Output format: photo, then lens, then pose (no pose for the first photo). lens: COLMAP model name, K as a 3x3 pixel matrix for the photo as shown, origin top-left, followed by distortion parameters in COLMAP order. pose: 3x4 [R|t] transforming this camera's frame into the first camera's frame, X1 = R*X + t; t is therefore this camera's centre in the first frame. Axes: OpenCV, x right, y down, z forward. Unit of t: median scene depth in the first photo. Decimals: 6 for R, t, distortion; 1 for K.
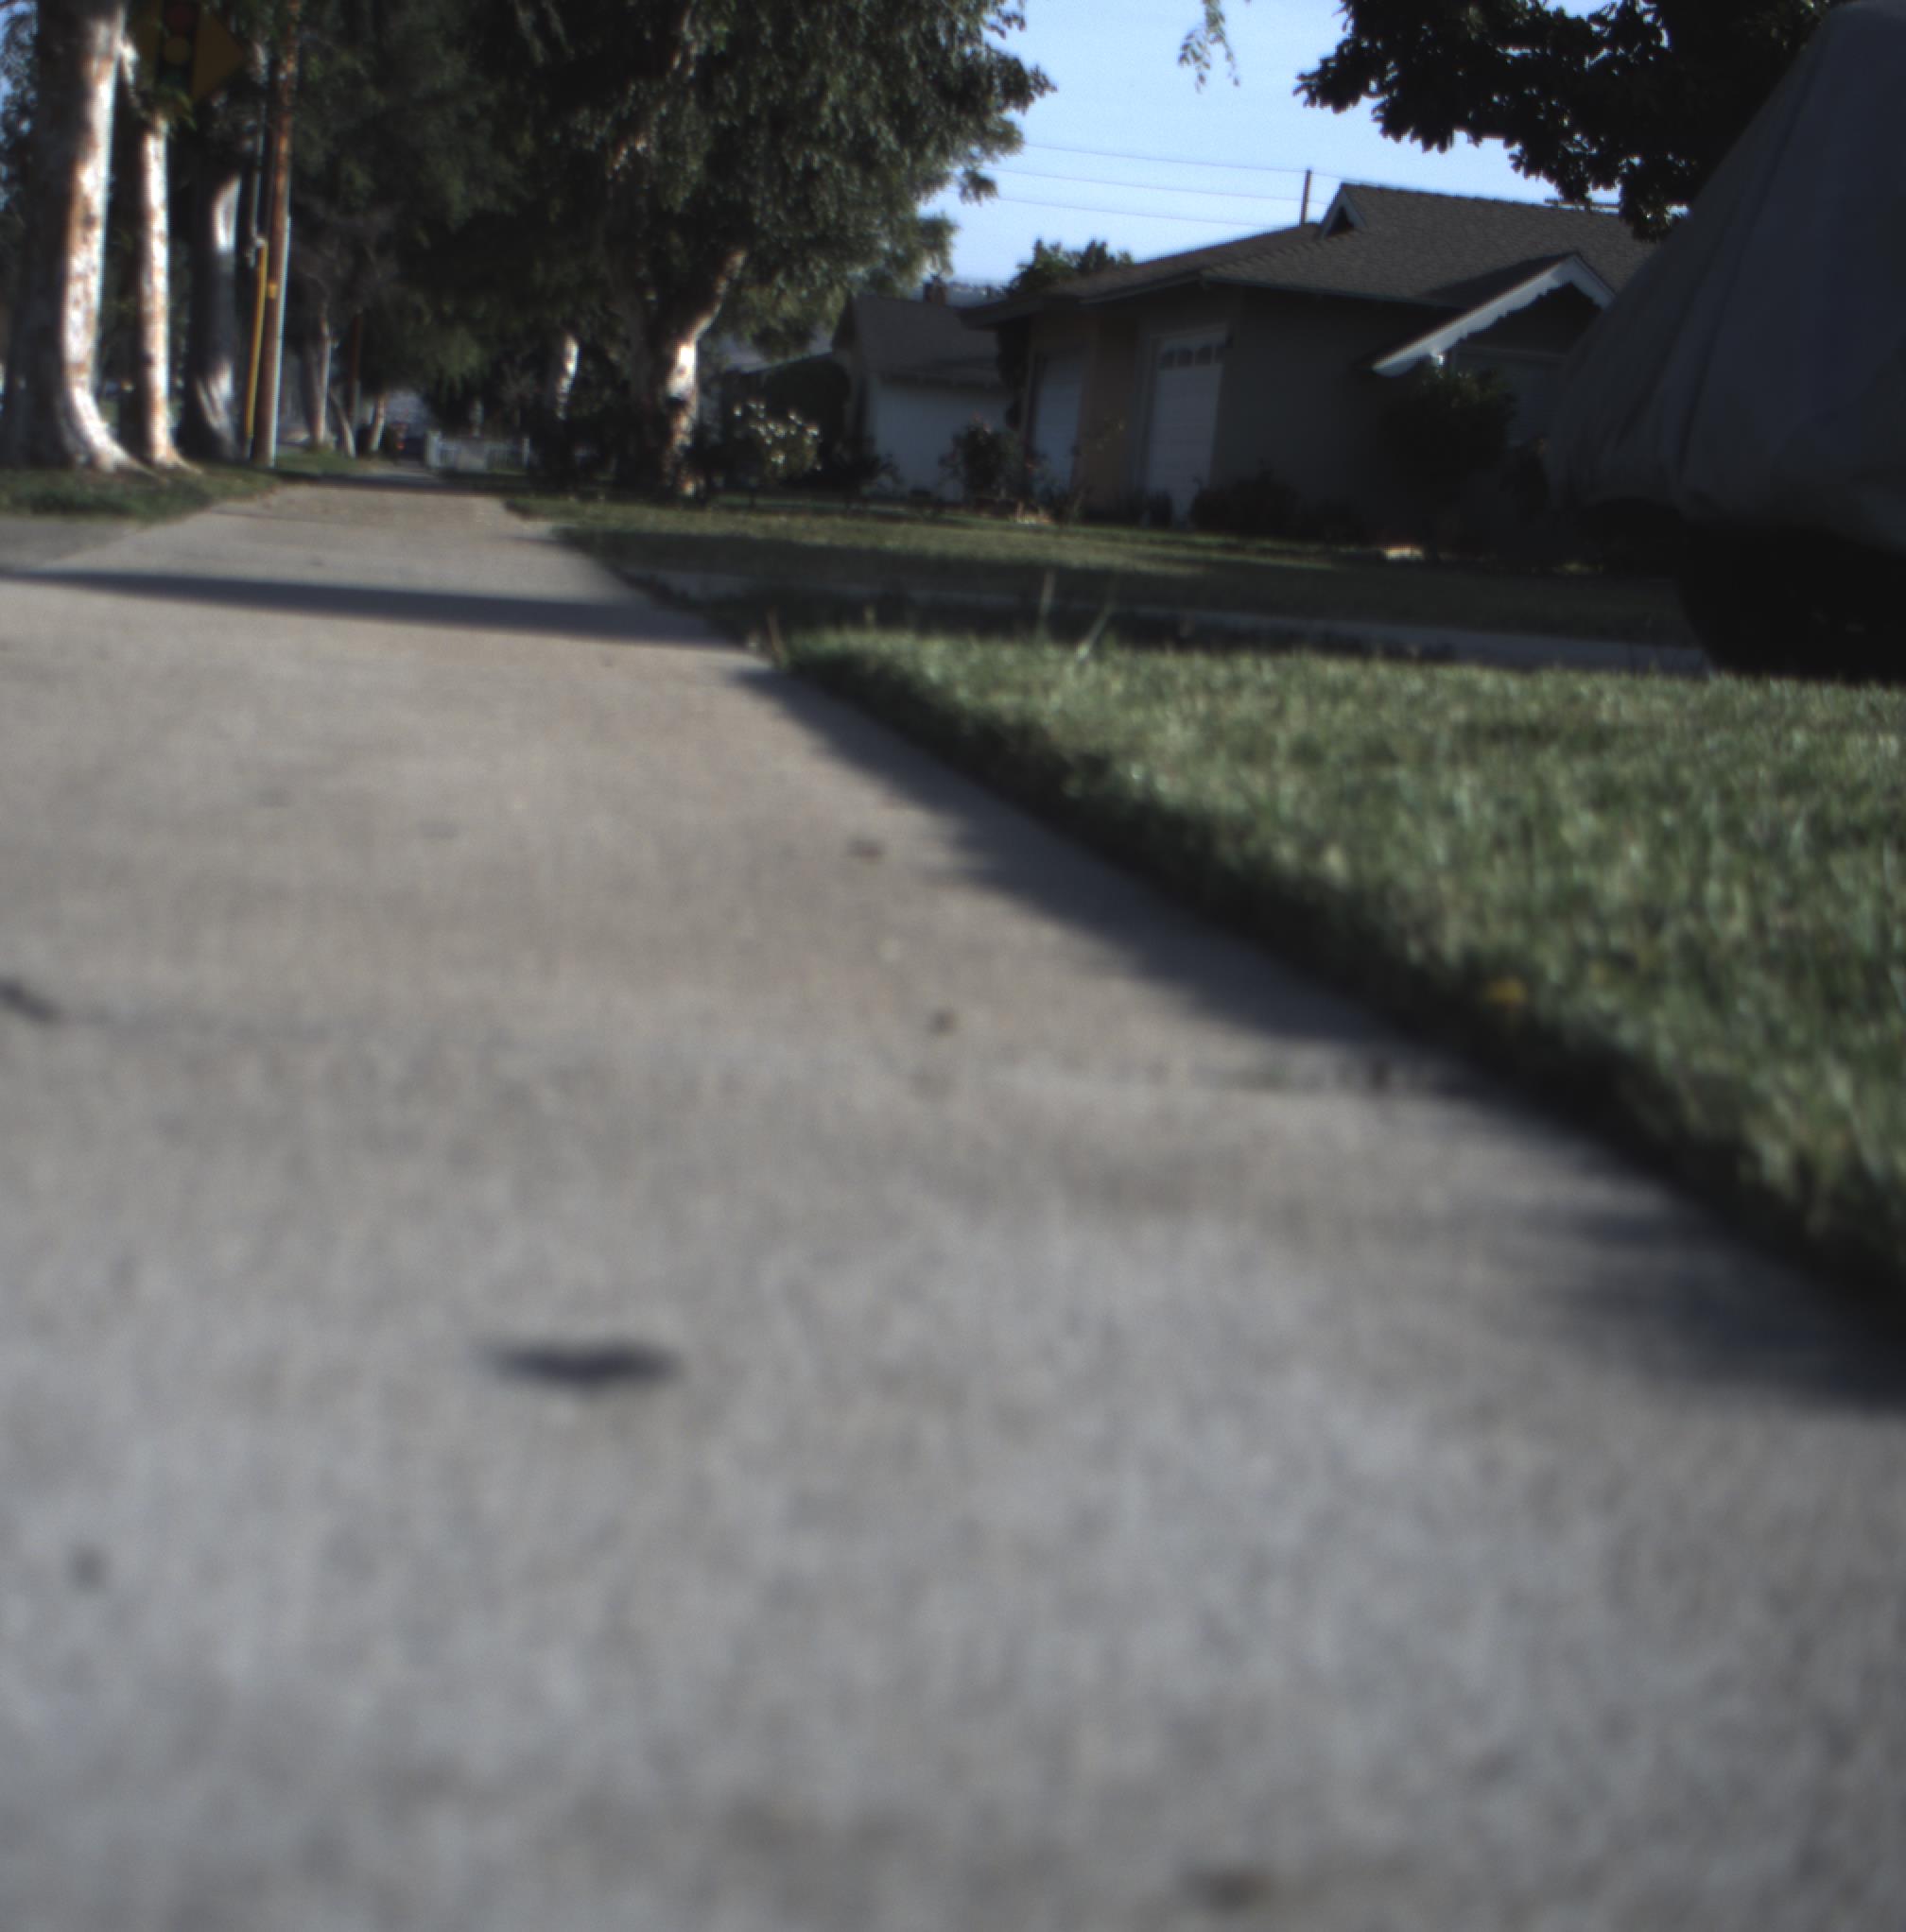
lens RADIAL K [[4305.9, 0, 731.4], [0, 4305.9, 963.5], [0, 0, 1]] dist [-0.152139, 0.669926]
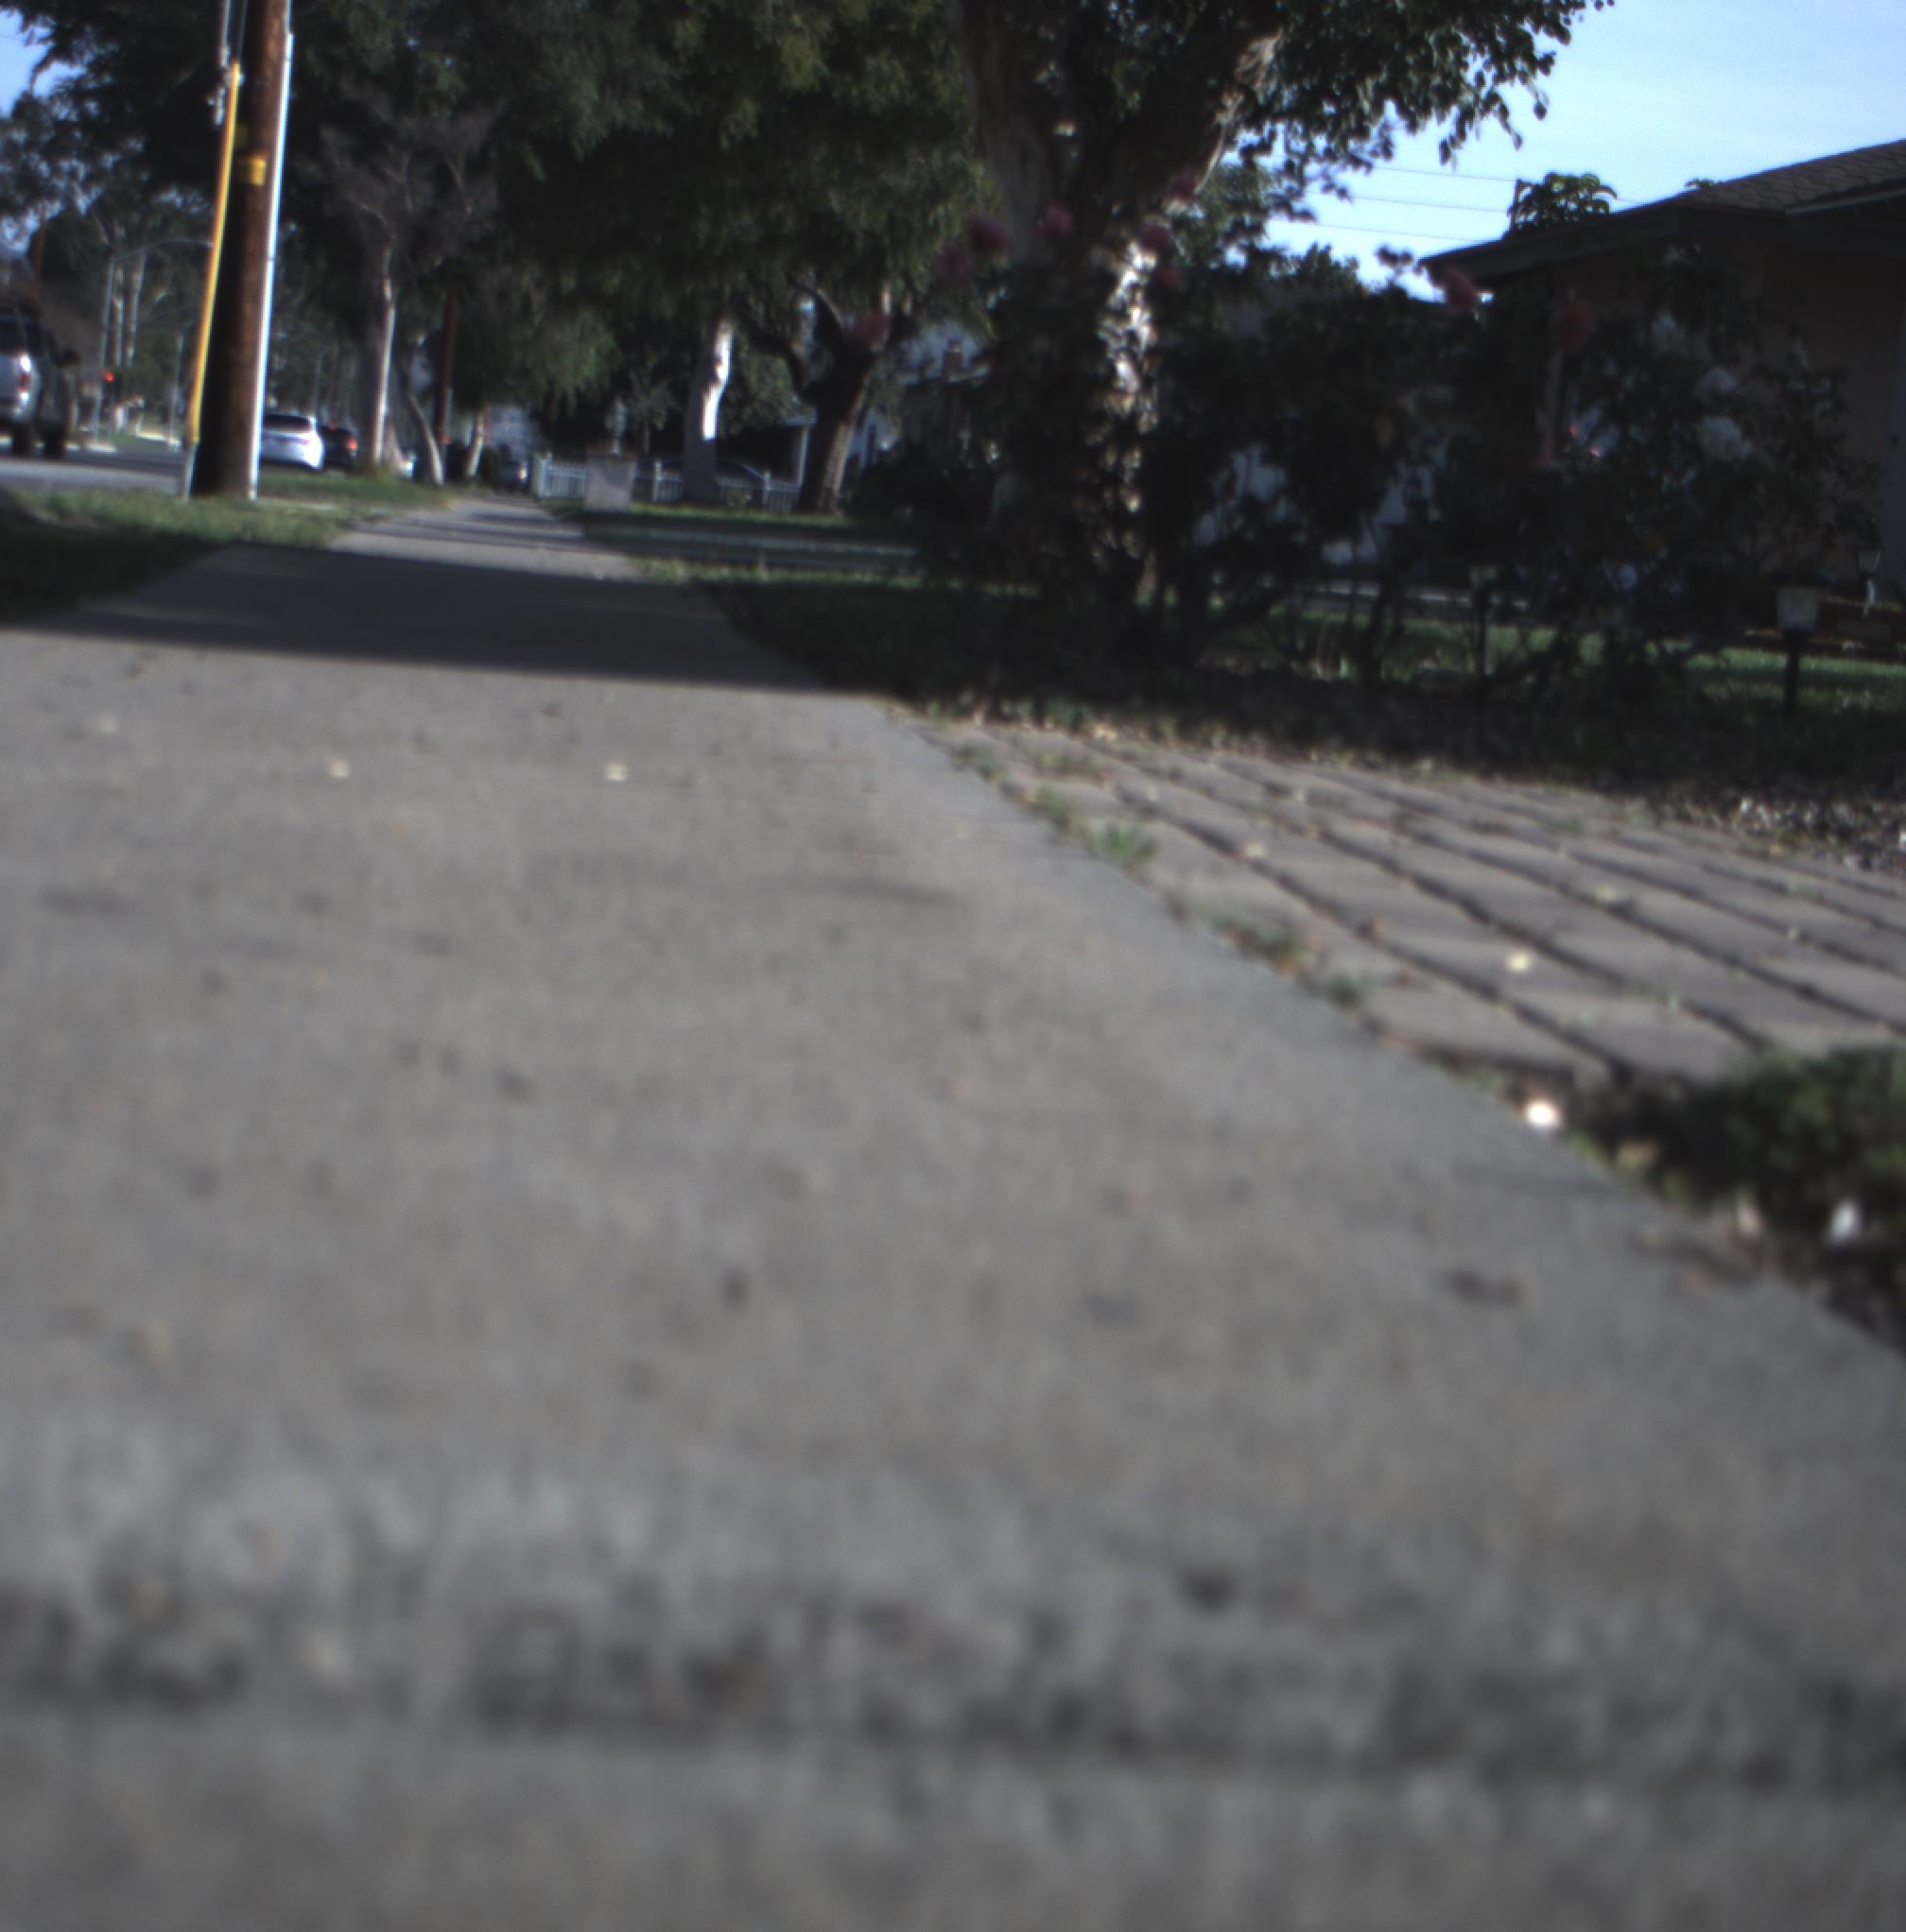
lens RADIAL K [[4305.9, 0, 731.4], [0, 4305.9, 963.5], [0, 0, 1]] dist [-0.152139, 0.669926]
pose [[0.999608, 0.016984, -0.022267, -0.037648], [-0.017142, 0.999829, -0.006925, -0.060606], [0.022146, 0.007304, 0.999728, 0.510767]]
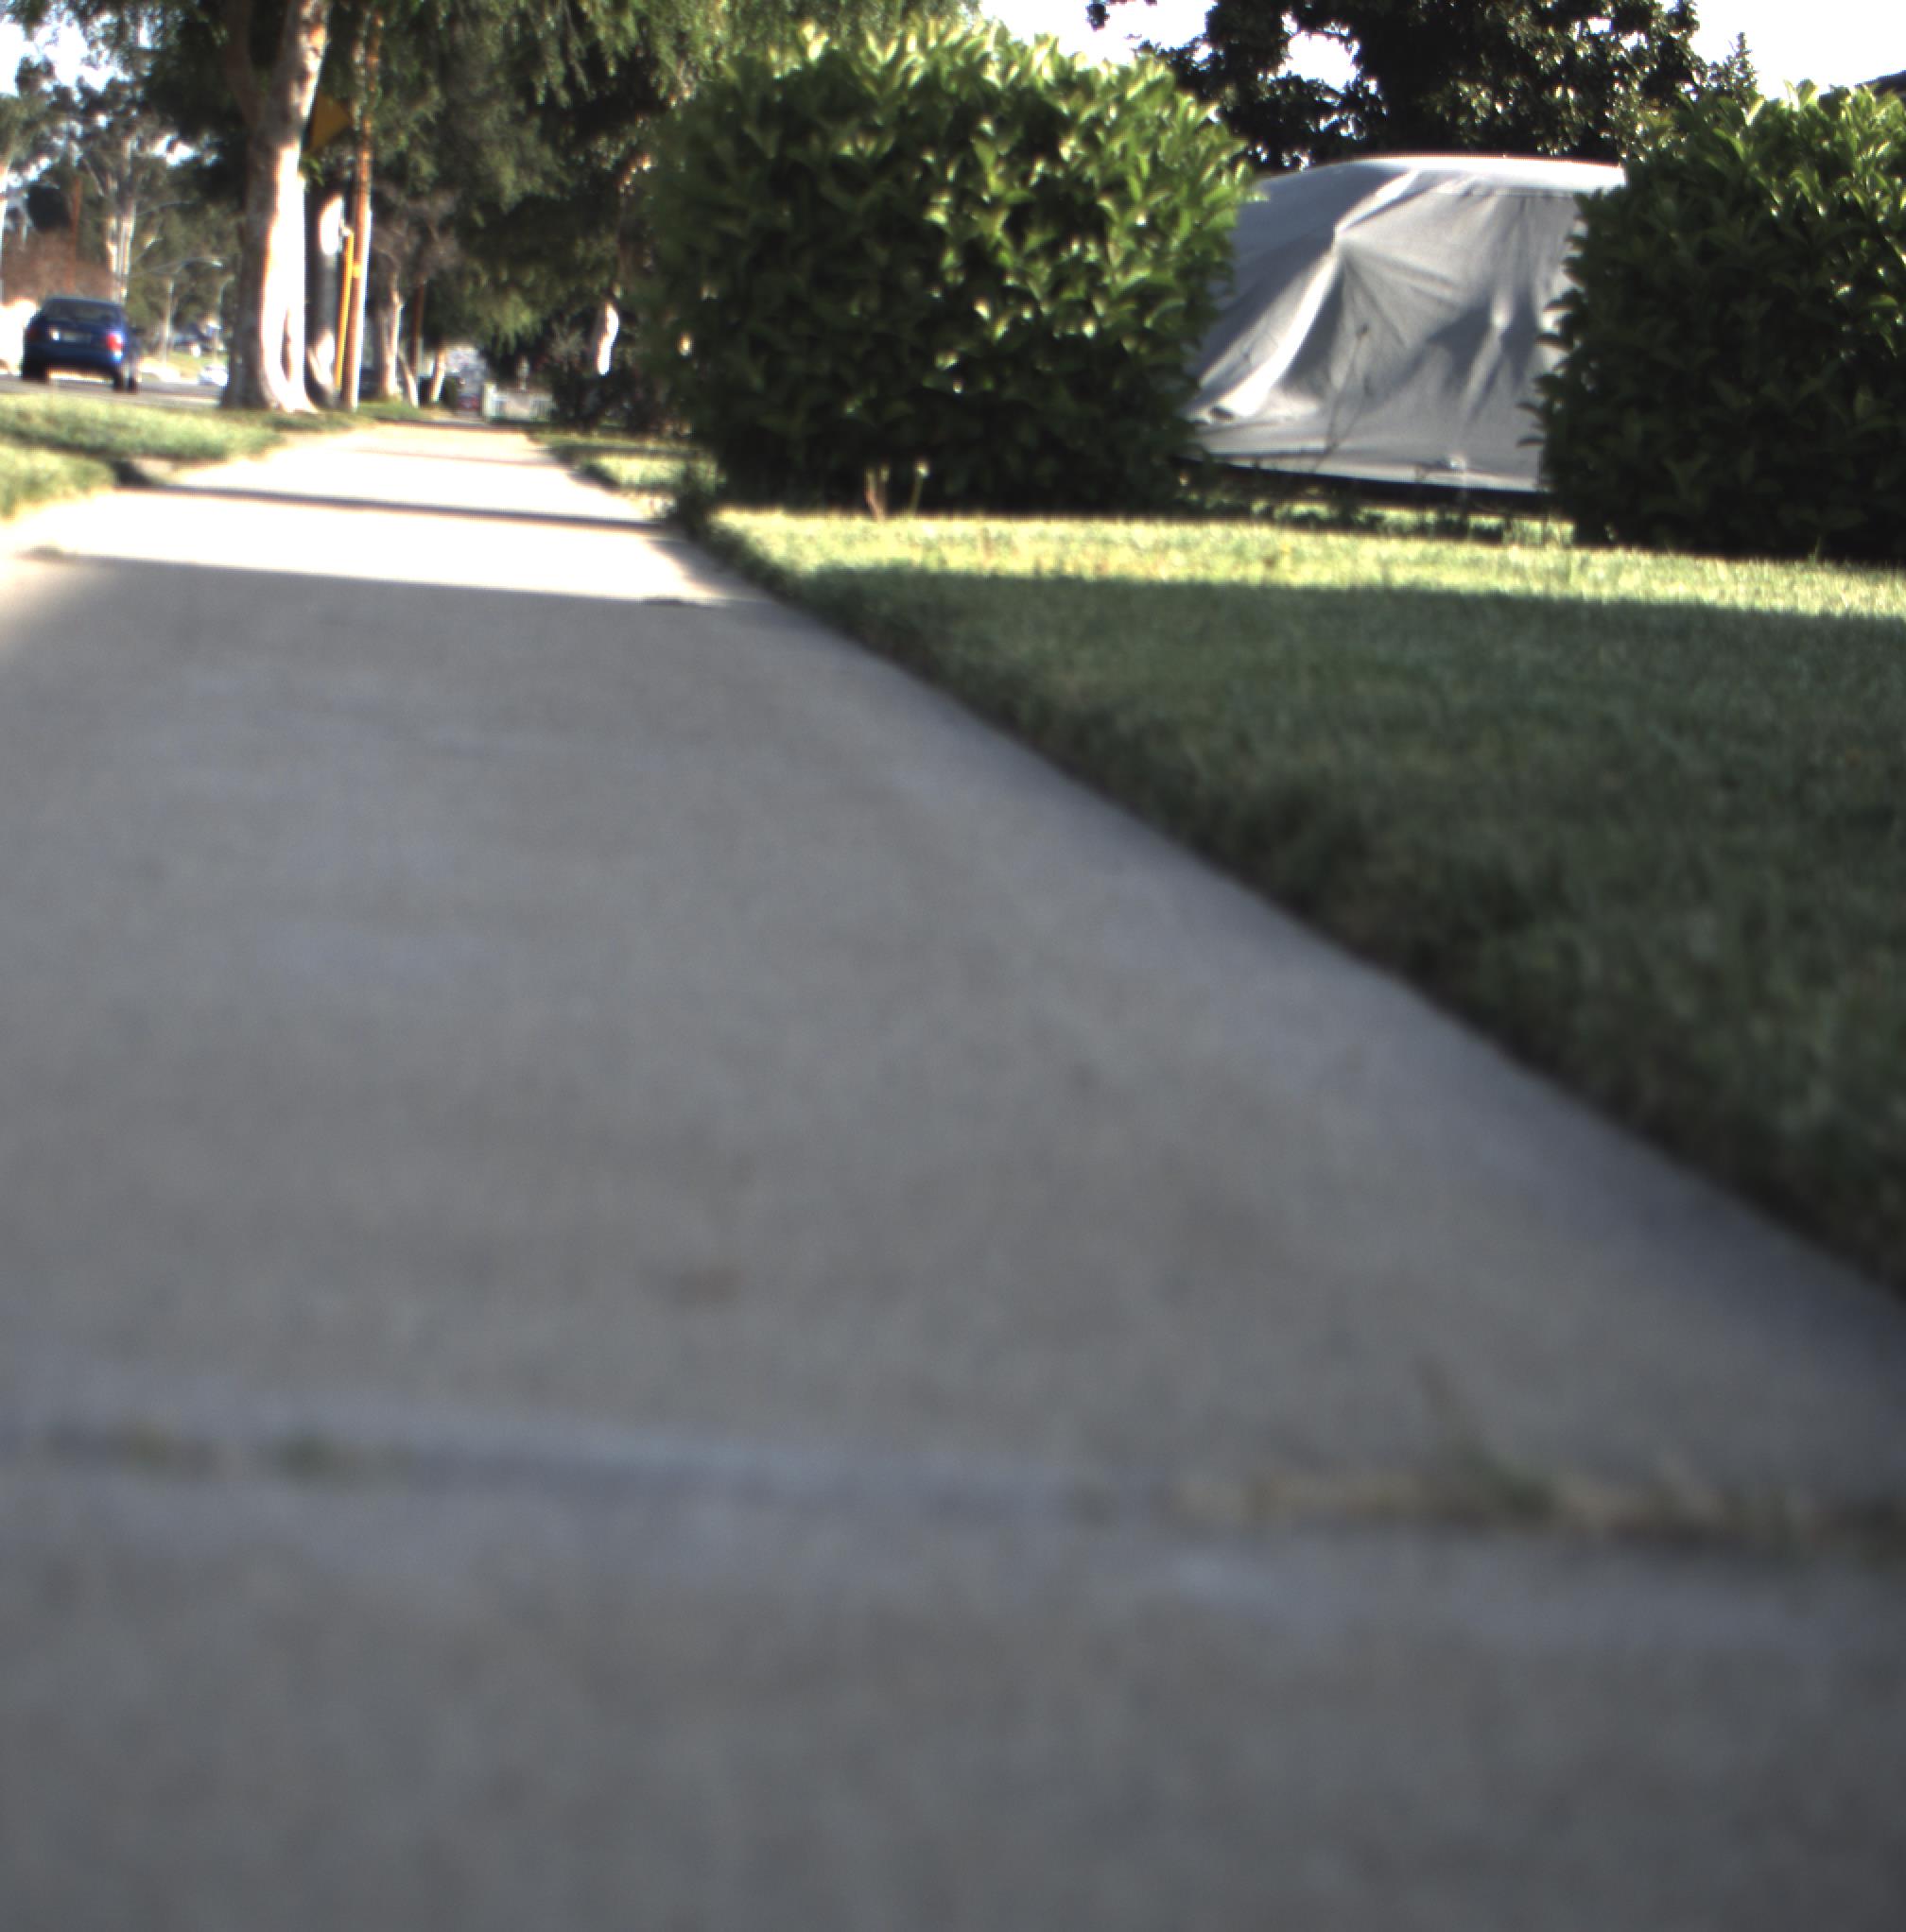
lens RADIAL K [[4305.9, 0, 731.4], [0, 4305.9, 963.5], [0, 0, 1]] dist [-0.152139, 0.669926]
pose [[0.999887, 0.008261, -0.012567, 0.020029], [-0.008126, 0.999909, 0.010807, 0.031080], [0.012655, -0.010704, 0.999863, -0.258659]]
